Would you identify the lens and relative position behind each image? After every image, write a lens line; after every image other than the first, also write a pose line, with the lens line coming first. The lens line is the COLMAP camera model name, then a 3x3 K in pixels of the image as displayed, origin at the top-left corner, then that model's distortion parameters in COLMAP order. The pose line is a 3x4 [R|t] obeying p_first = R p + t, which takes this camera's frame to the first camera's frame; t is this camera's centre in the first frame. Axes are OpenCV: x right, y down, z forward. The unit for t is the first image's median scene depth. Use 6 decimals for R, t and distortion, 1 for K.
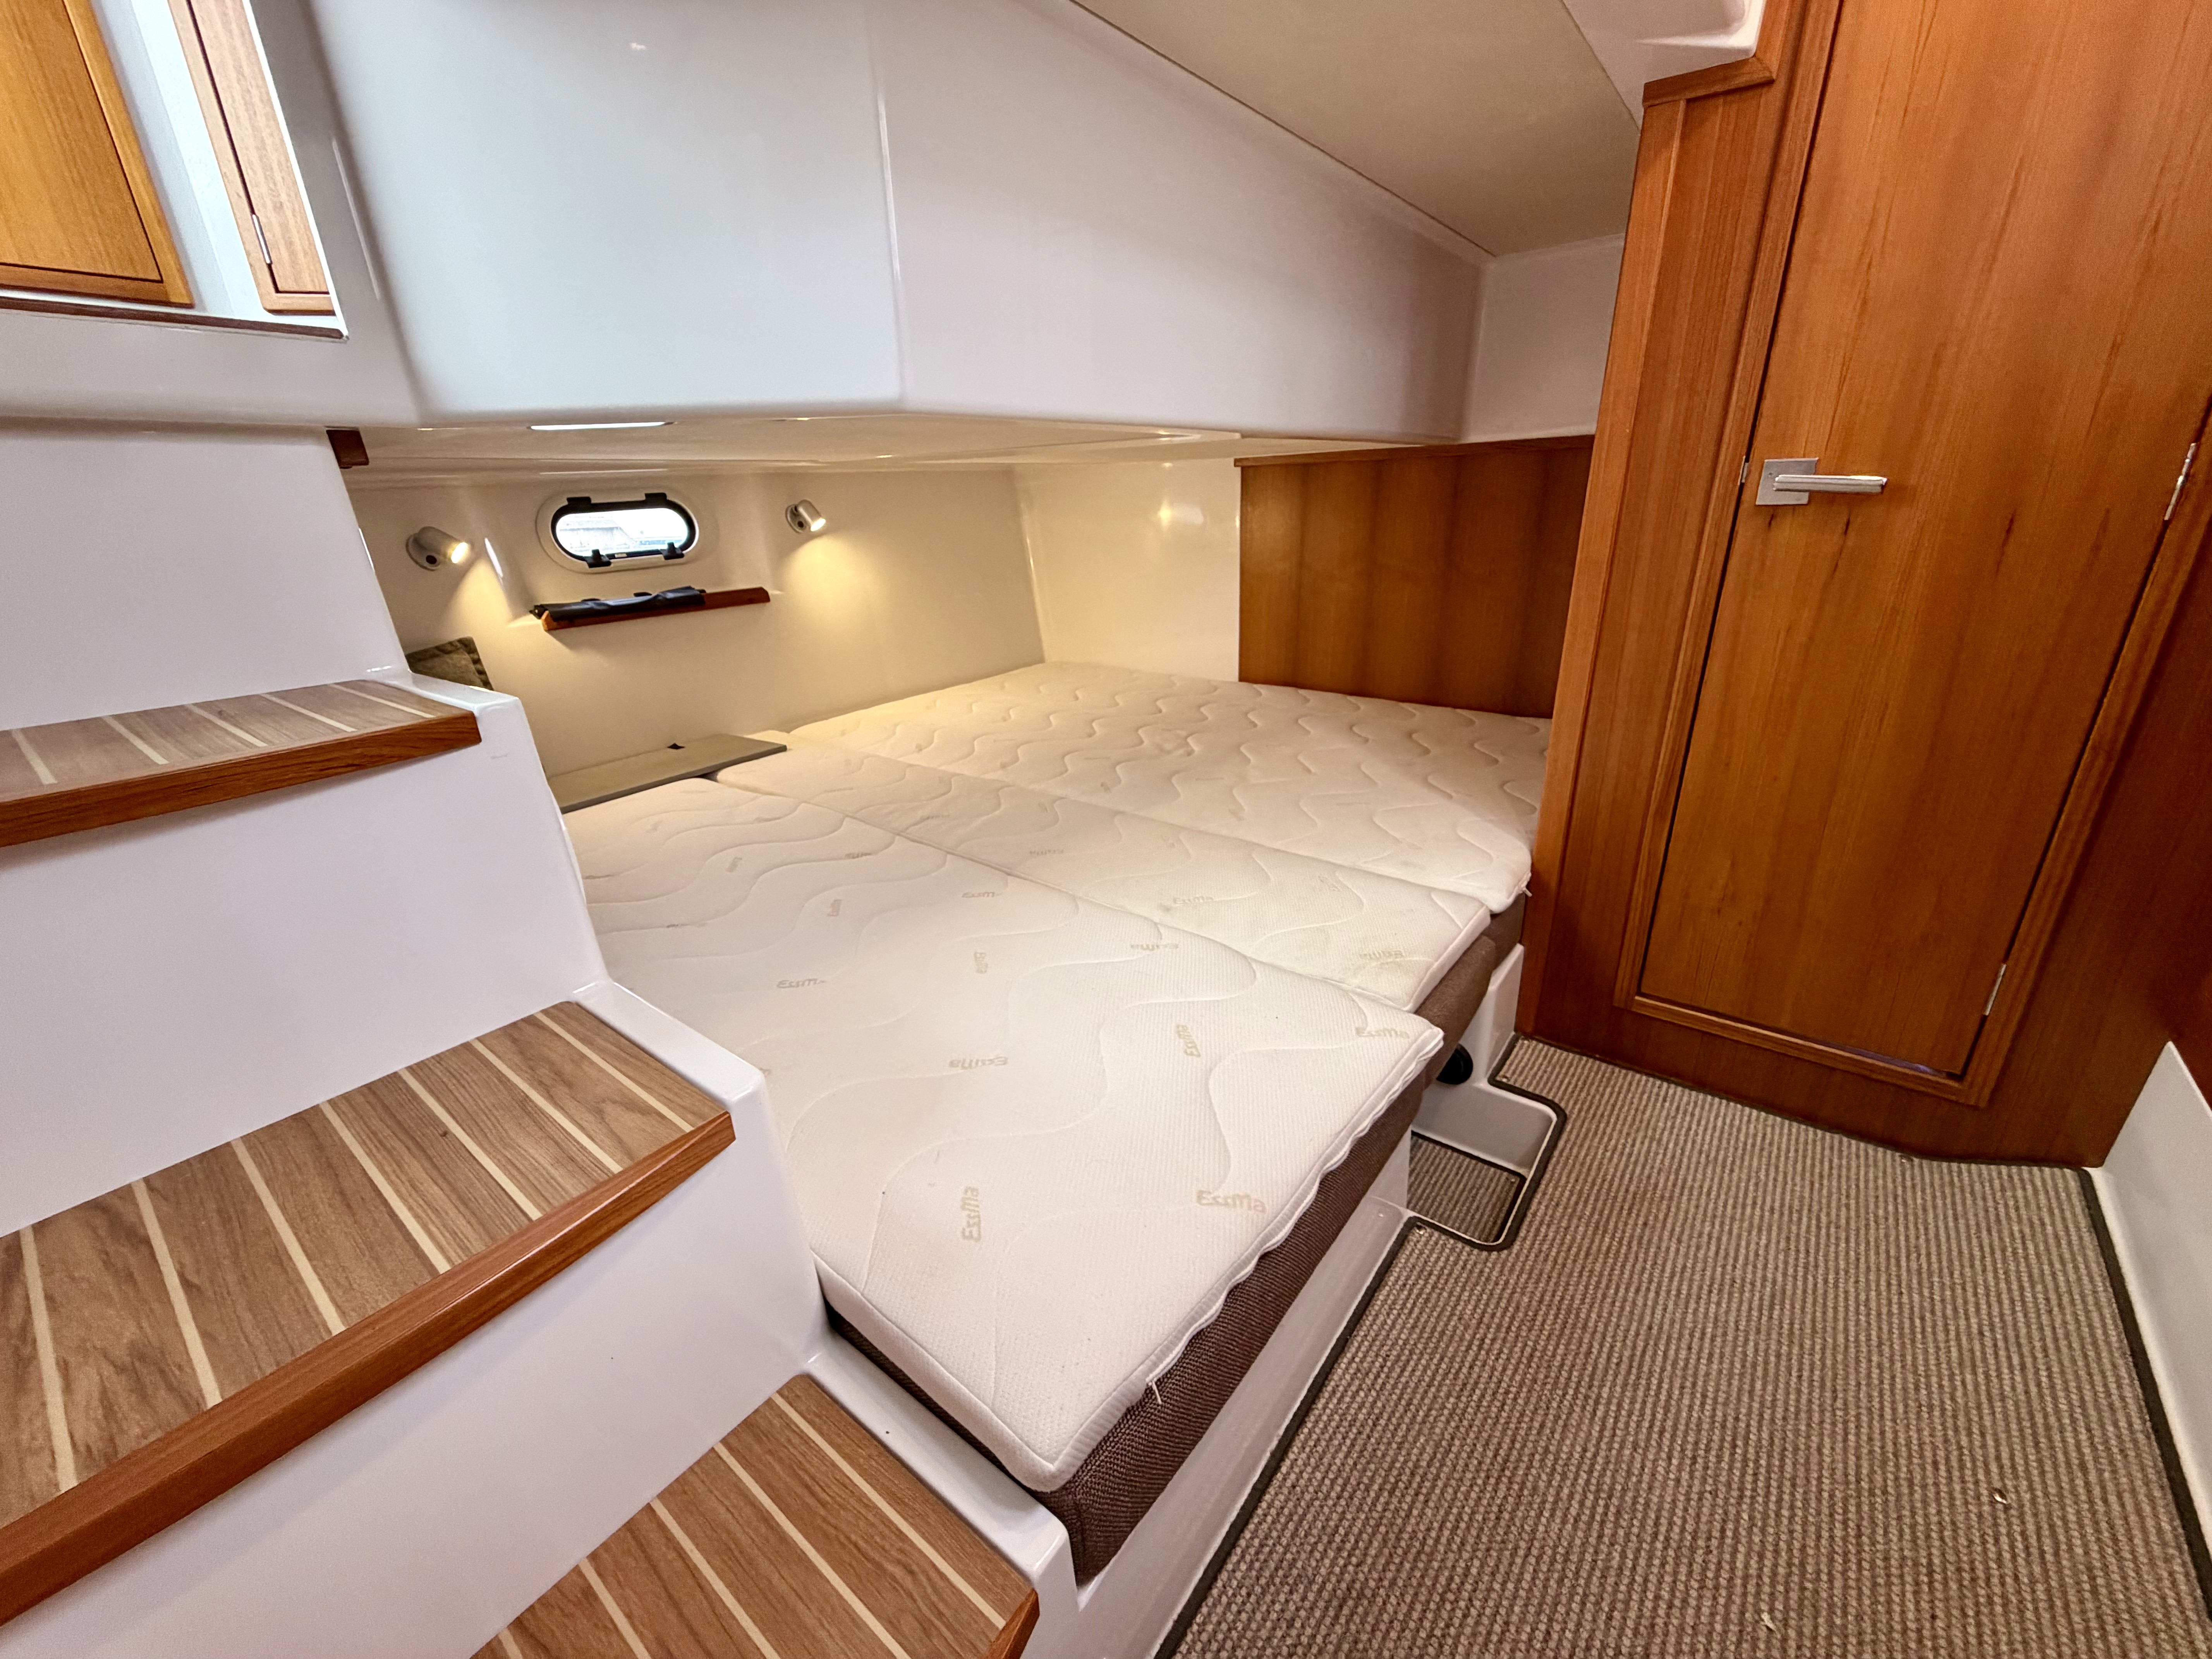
lens RADIAL K [[882.5, 0, 1095.8], [0, 882.5, 824.0], [0, 0, 1]] dist [-0.002891, 0.000442]
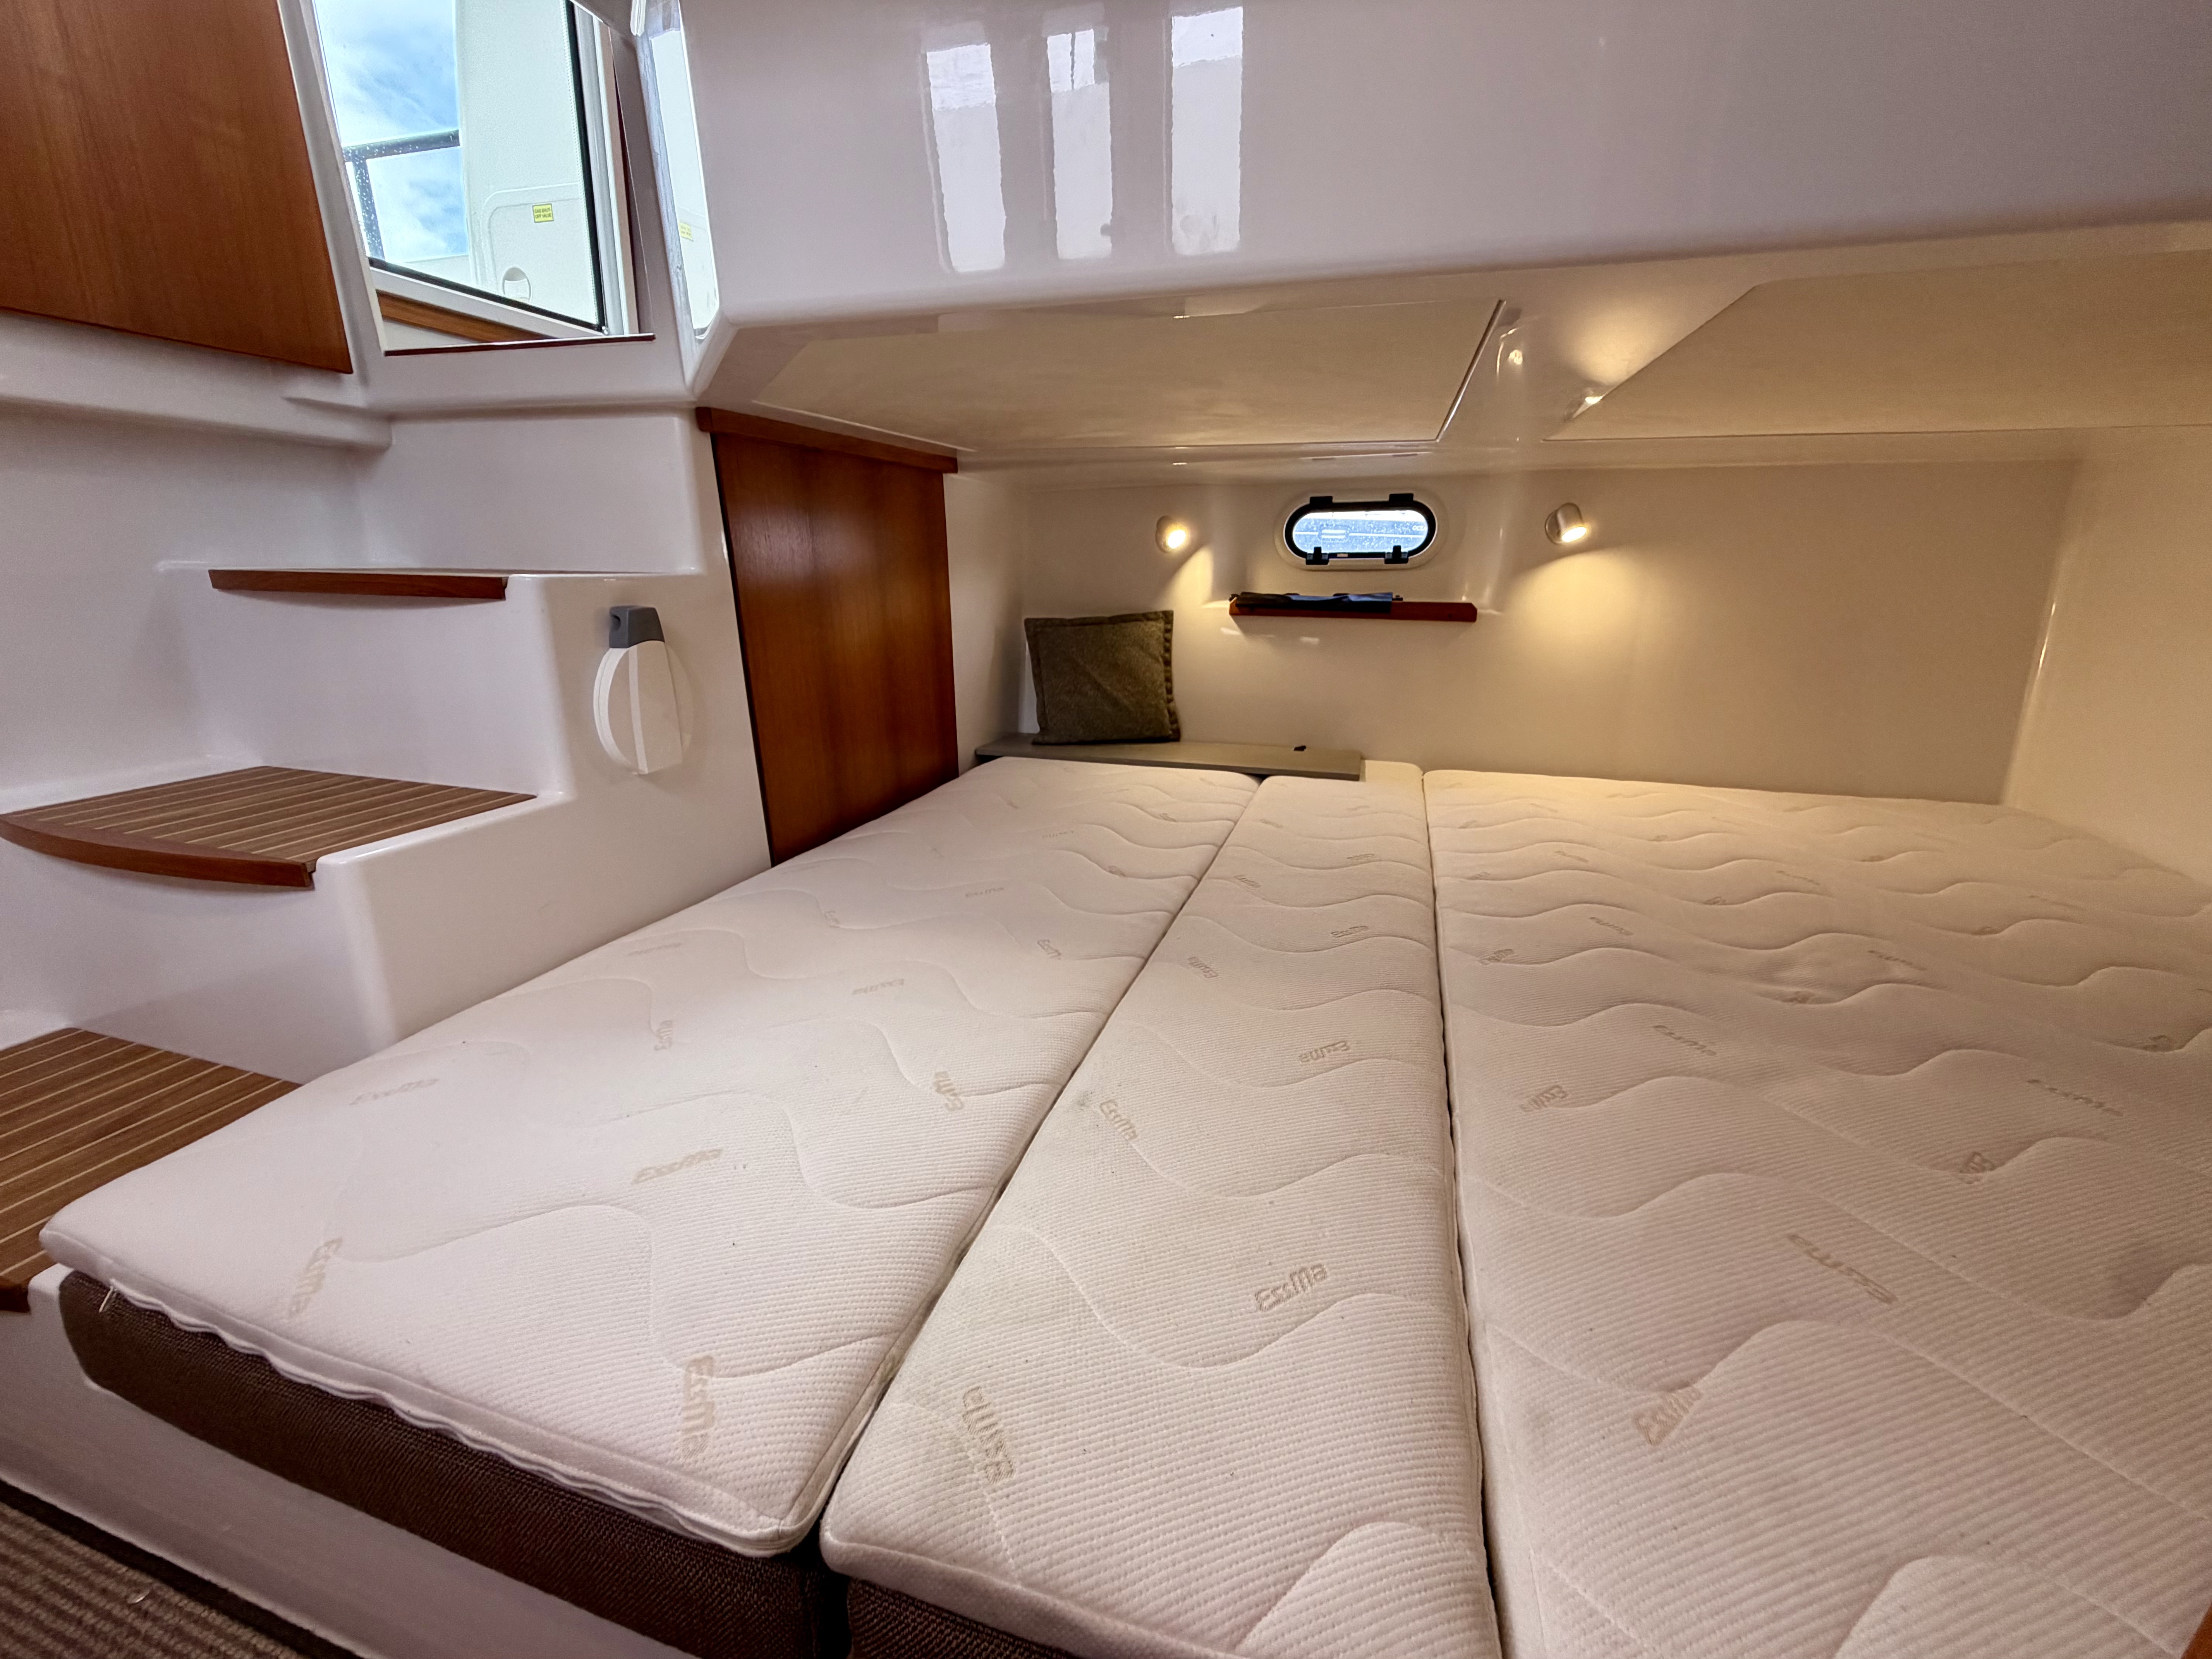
lens RADIAL K [[882.5, 0, 1101.4], [0, 882.5, 816.6], [0, 0, 1]] dist [-0.002891, 0.000442]
pose [[0.352724, 0.301513, -0.885819, 0.353268], [-0.351281, 0.920091, 0.173302, -0.116930], [0.867288, 0.250043, 0.430454, 0.433915]]
